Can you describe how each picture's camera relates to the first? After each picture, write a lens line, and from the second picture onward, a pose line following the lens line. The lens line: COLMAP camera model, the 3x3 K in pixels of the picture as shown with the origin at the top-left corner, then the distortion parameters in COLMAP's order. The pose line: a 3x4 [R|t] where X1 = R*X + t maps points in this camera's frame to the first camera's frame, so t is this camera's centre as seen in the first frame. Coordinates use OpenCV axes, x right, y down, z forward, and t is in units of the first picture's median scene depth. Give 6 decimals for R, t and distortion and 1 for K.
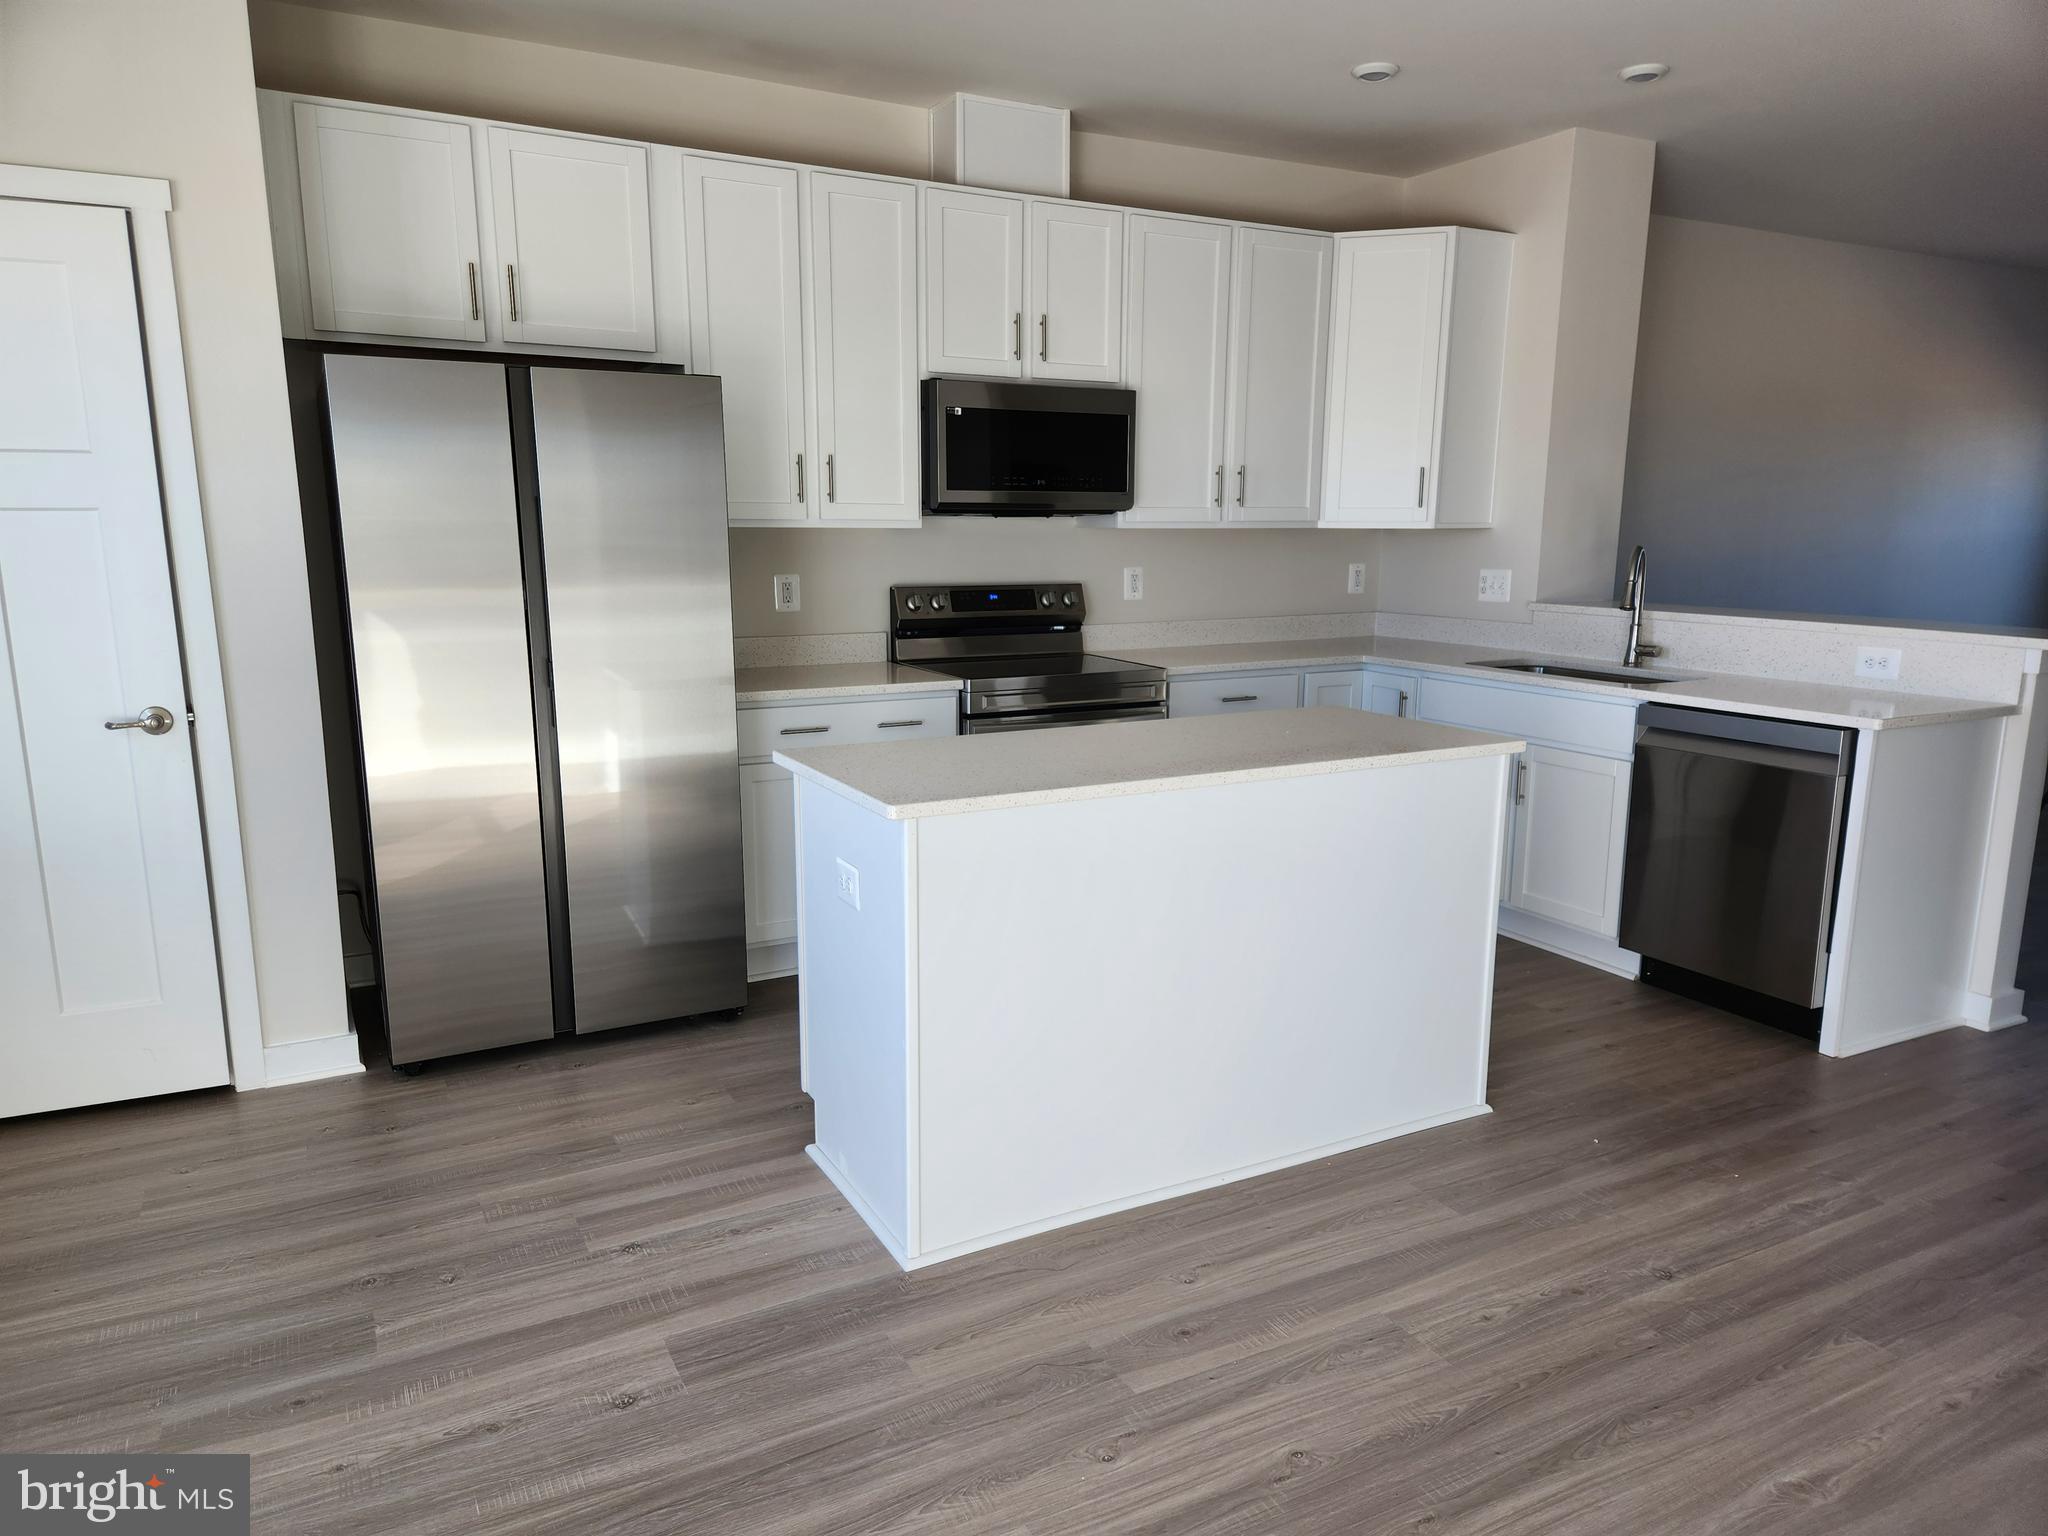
lens RADIAL K [[1365.3, 0, 1024.5], [0, 1365.3, 801.4], [0, 0, 1]] dist [0.002435, -0.000342]
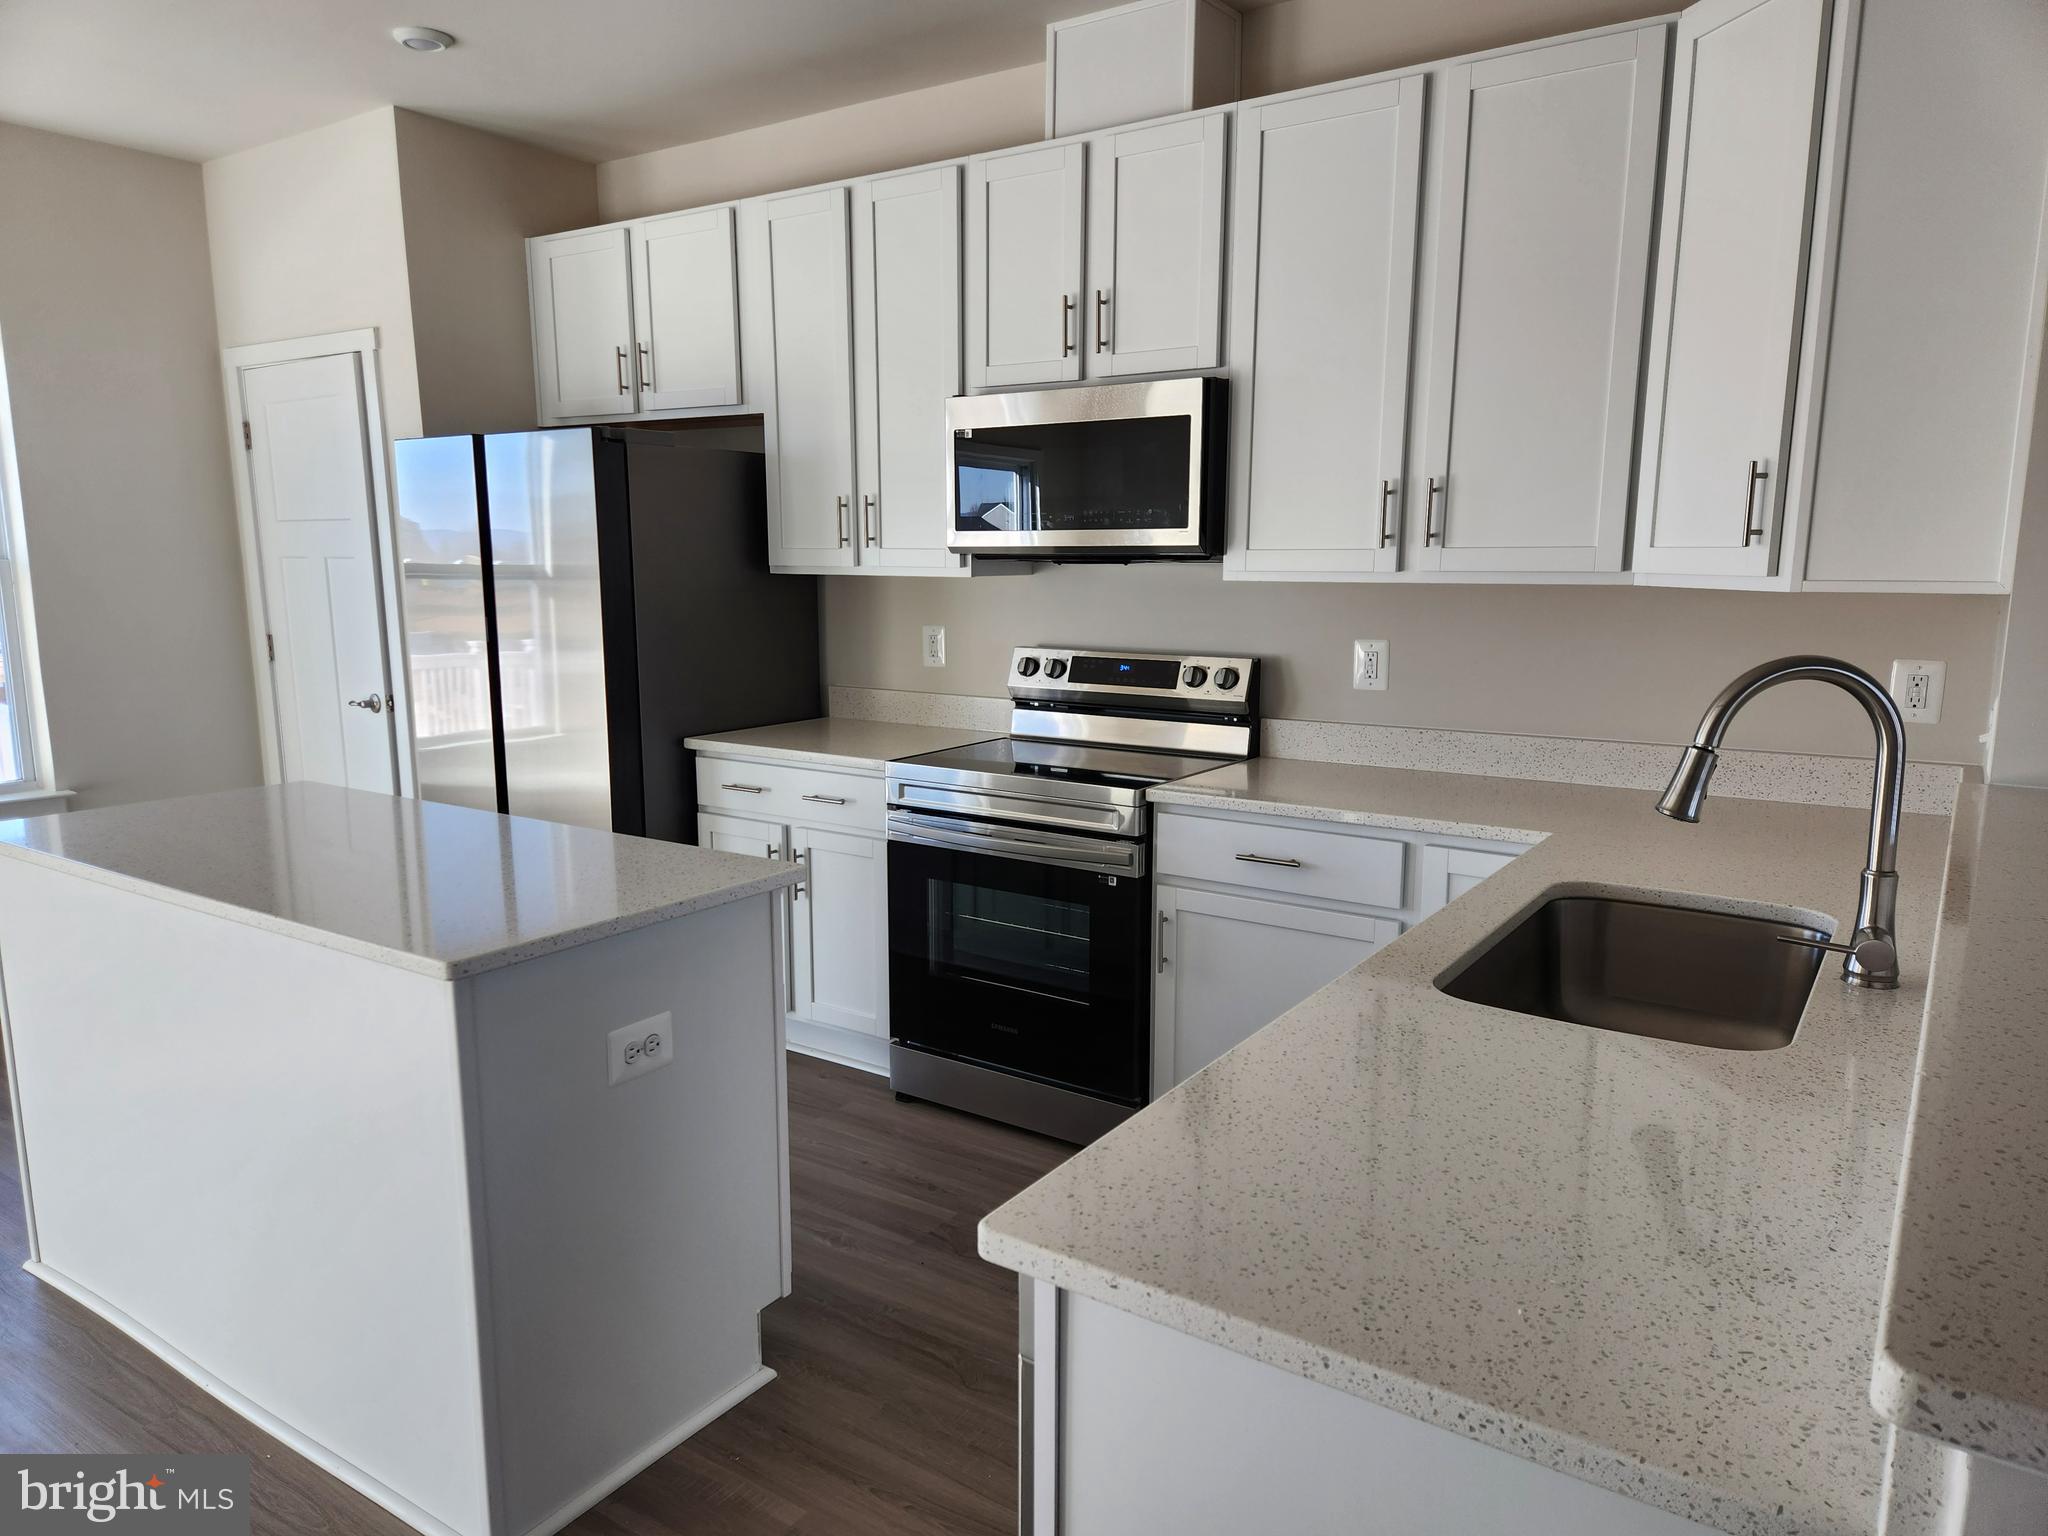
lens RADIAL K [[1365.3, 0, 1024.5], [0, 1365.3, 801.4], [0, 0, 1]] dist [0.002435, -0.000342]
pose [[0.462519, 0.157963, -0.872424, 0.612186], [-0.179279, 0.980337, 0.082457, -0.127766], [0.868294, 0.118270, 0.481744, 0.586508]]
